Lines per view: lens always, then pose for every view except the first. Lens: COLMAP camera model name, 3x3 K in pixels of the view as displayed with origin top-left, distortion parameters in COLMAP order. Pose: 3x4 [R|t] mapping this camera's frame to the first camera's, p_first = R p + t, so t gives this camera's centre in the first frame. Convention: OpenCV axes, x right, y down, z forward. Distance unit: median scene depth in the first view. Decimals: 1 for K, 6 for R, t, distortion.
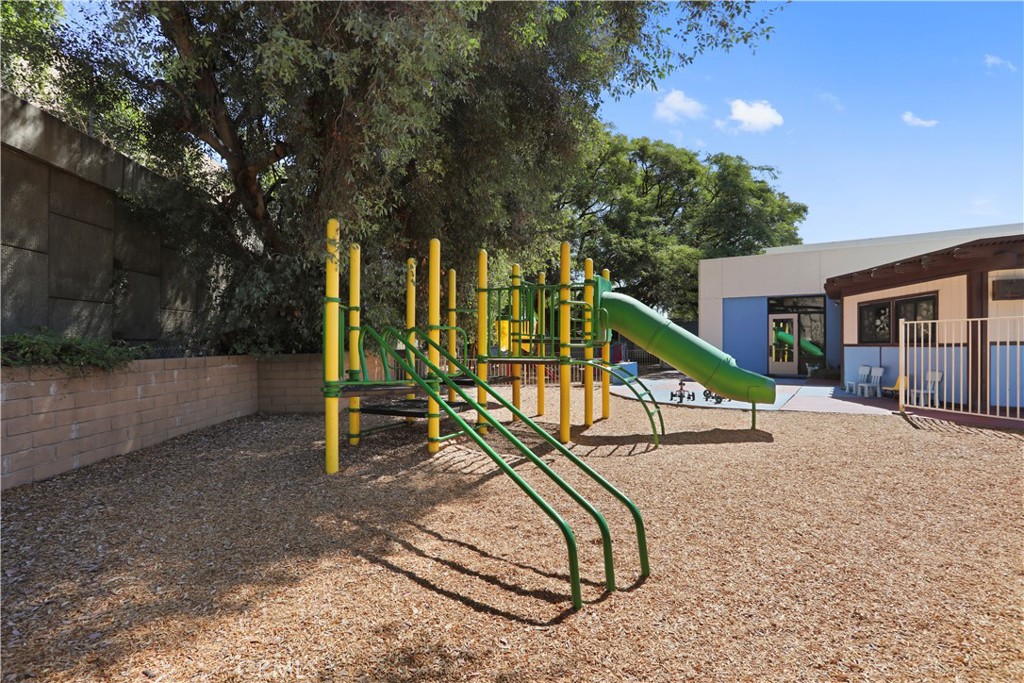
lens RADIAL K [[496.2, 0, 512.0], [0, 496.2, 342.2], [0, 0, 1]] dist [-0.026341, 0.006595]
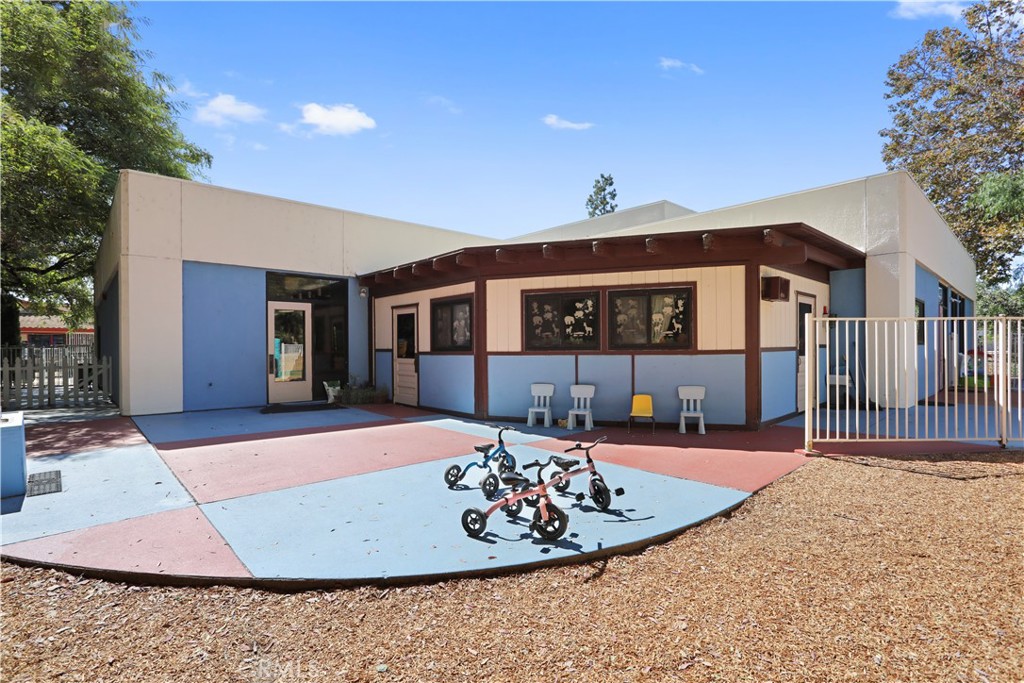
lens RADIAL K [[496.2, 0, 511.7], [0, 496.2, 347.0], [0, 0, 1]] dist [-0.026341, 0.006595]
pose [[0.228016, 0.008239, 0.973623, 0.043664], [-0.001572, 0.999966, -0.008094, 0.003864], [-0.973656, 0.000315, 0.228021, 1.001544]]
